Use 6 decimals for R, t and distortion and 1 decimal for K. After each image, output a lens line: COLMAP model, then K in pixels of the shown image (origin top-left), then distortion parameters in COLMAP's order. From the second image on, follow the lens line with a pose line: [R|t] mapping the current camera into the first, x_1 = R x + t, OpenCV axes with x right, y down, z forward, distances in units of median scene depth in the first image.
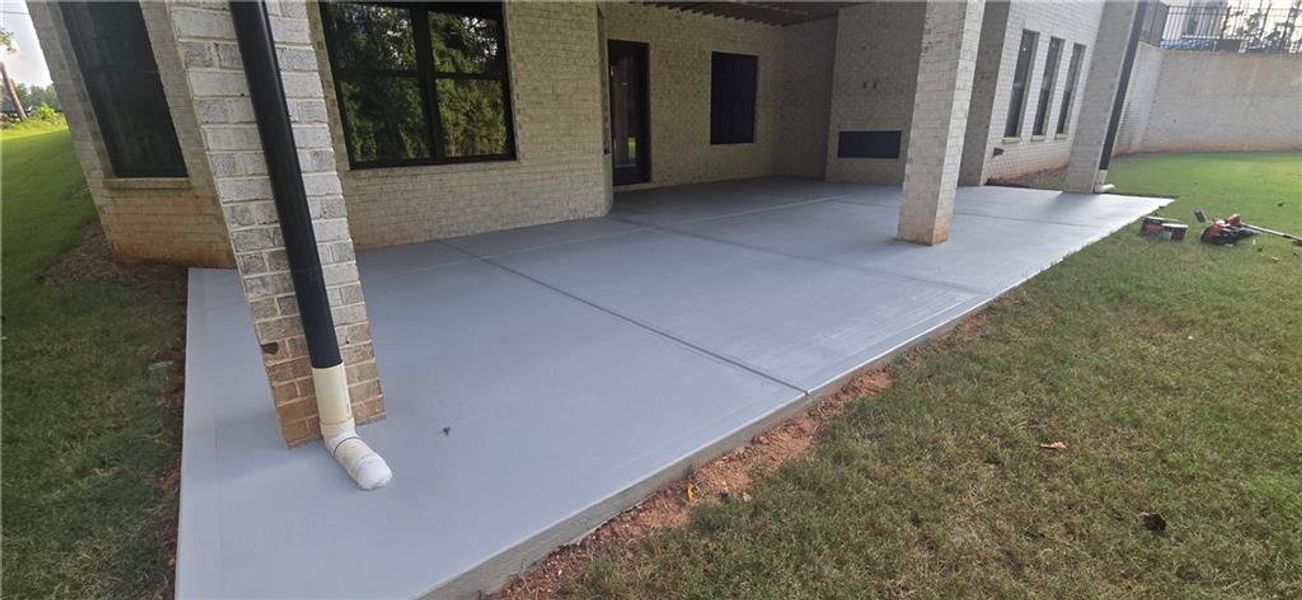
lens RADIAL K [[527.1, 0, 646.7], [0, 527.1, 299.7], [0, 0, 1]] dist [-0.004091, -0.000072]
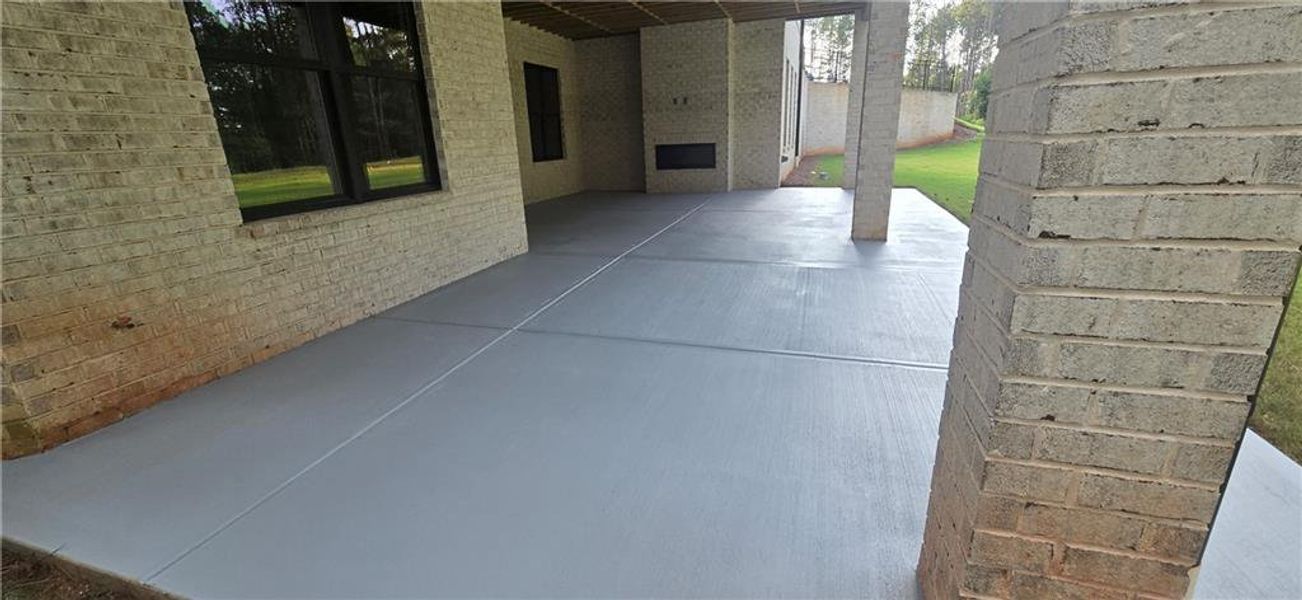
lens RADIAL K [[527.1, 0, 648.6], [0, 527.1, 301.7], [0, 0, 1]] dist [-0.004091, -0.000072]
pose [[0.848977, -0.169180, 0.500616, -0.379765], [0.181896, 0.983031, 0.023739, -0.073989], [-0.496138, 0.070906, 0.865344, 0.223298]]
